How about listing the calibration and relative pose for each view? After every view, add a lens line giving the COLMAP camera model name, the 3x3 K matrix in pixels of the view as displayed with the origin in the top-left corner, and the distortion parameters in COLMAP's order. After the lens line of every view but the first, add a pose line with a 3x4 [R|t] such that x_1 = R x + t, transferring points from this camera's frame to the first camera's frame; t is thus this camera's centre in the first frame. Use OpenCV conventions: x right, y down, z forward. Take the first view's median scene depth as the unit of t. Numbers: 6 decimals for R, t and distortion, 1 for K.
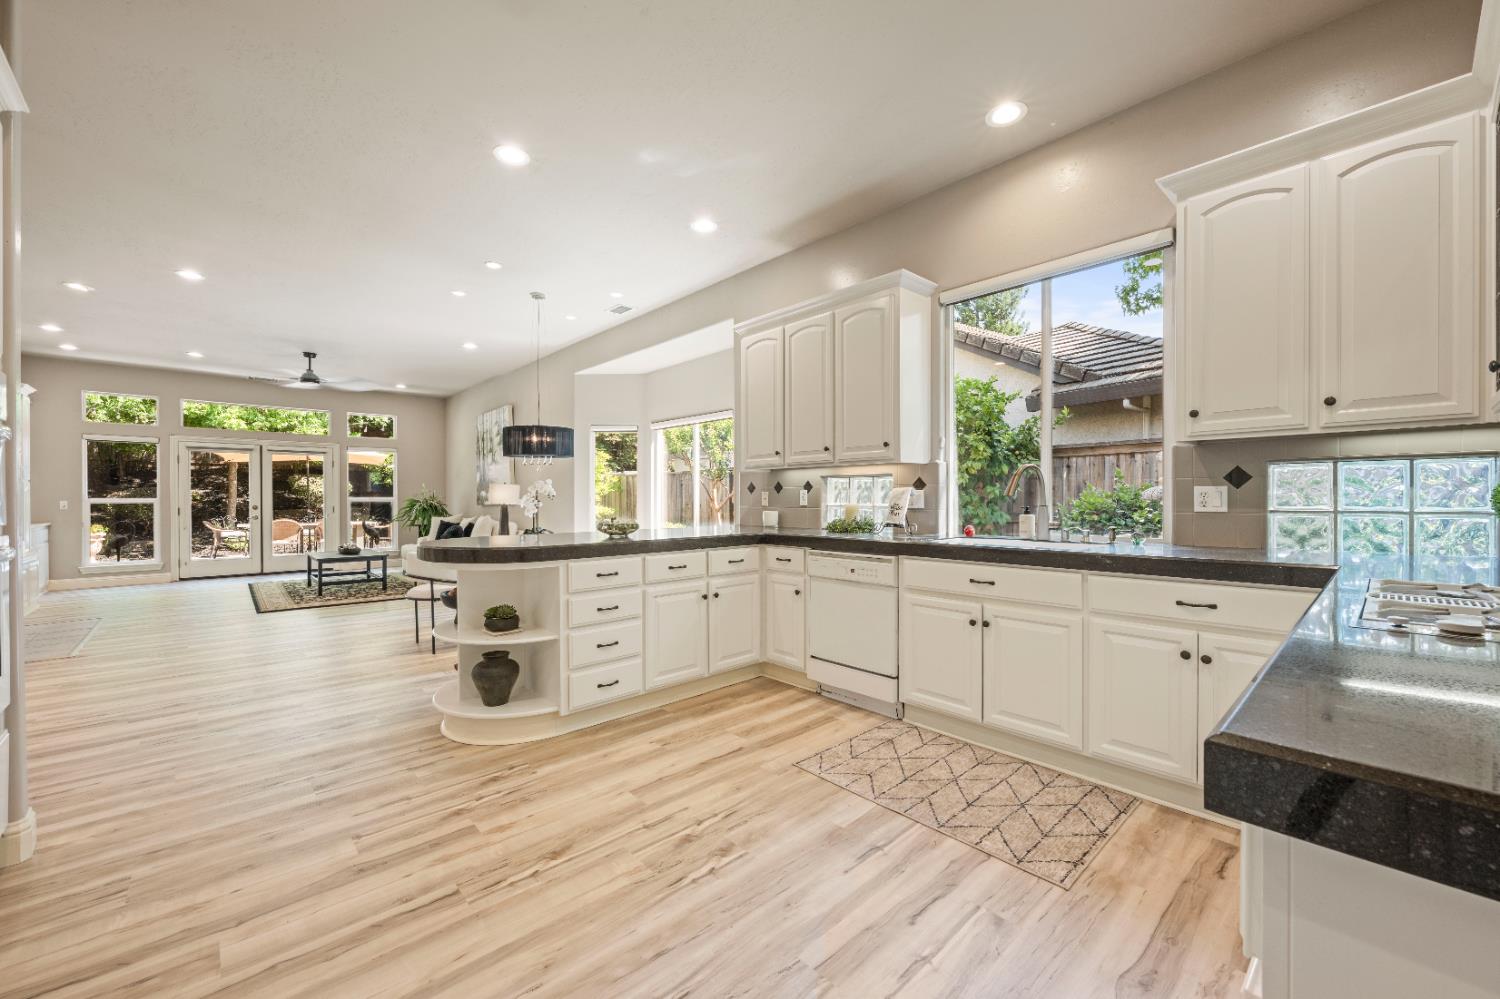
lens RADIAL K [[591.6, 0, 754.8], [0, 591.6, 500.8], [0, 0, 1]] dist [-0.002698, 0.000325]
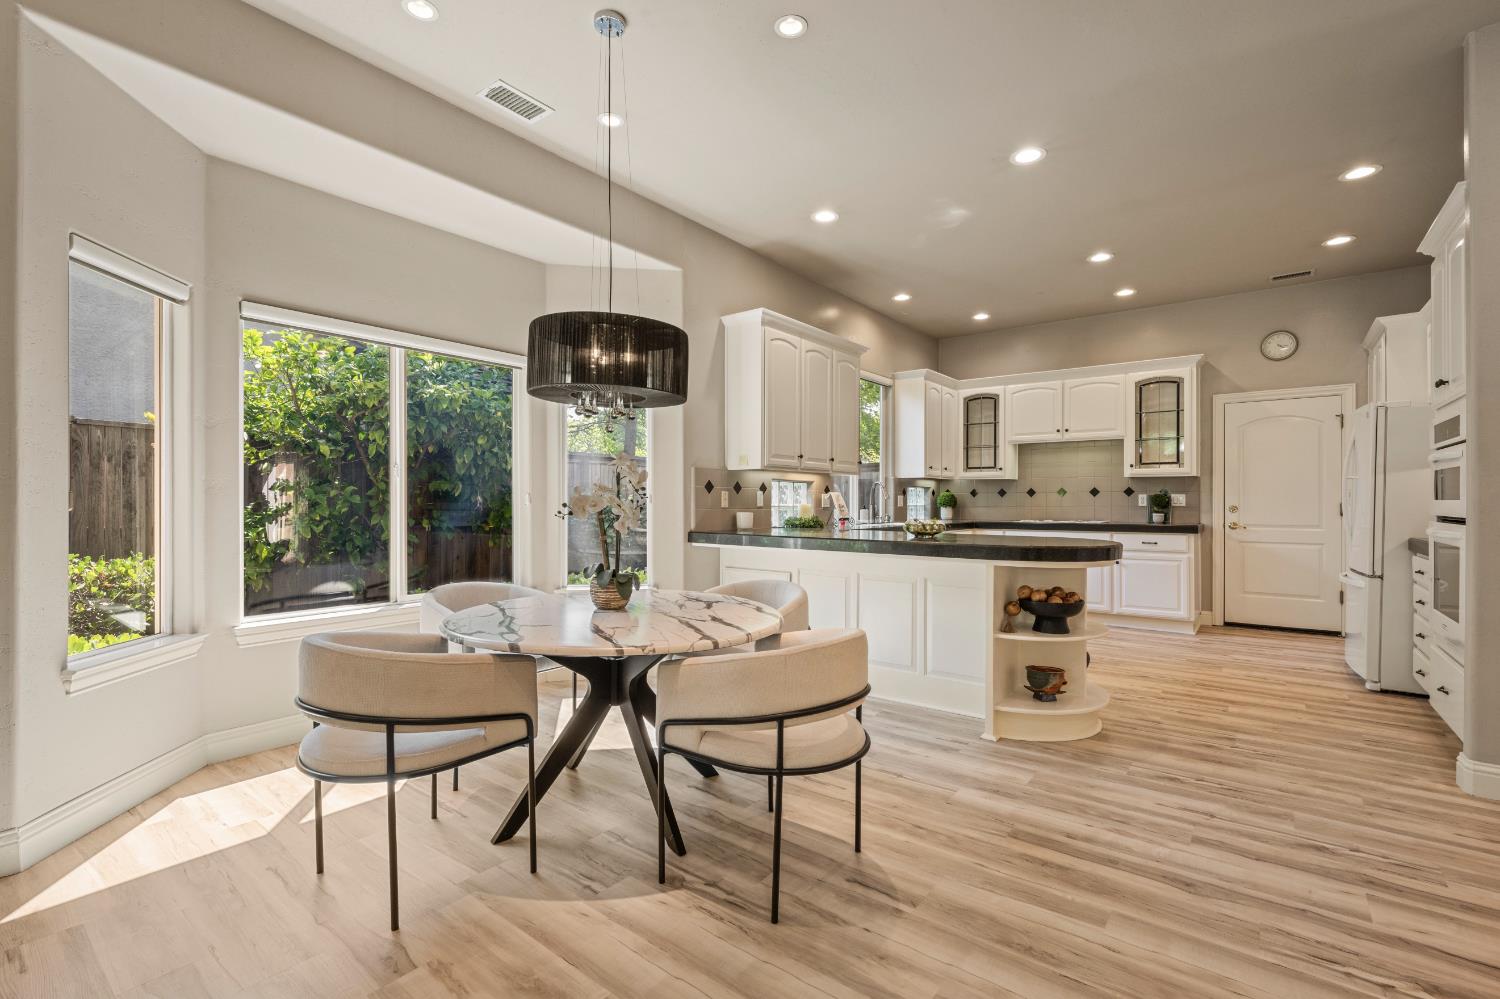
lens RADIAL K [[665.4, 0, 756.5], [0, 665.4, 500.2], [0, 0, 1]] dist [-0.002618, -0.000228]
pose [[-0.164106, 0.006237, 0.986423, -1.673463], [0.002980, 0.999979, -0.005827, 0.006178], [-0.986438, 0.001983, -0.164121, 1.899011]]
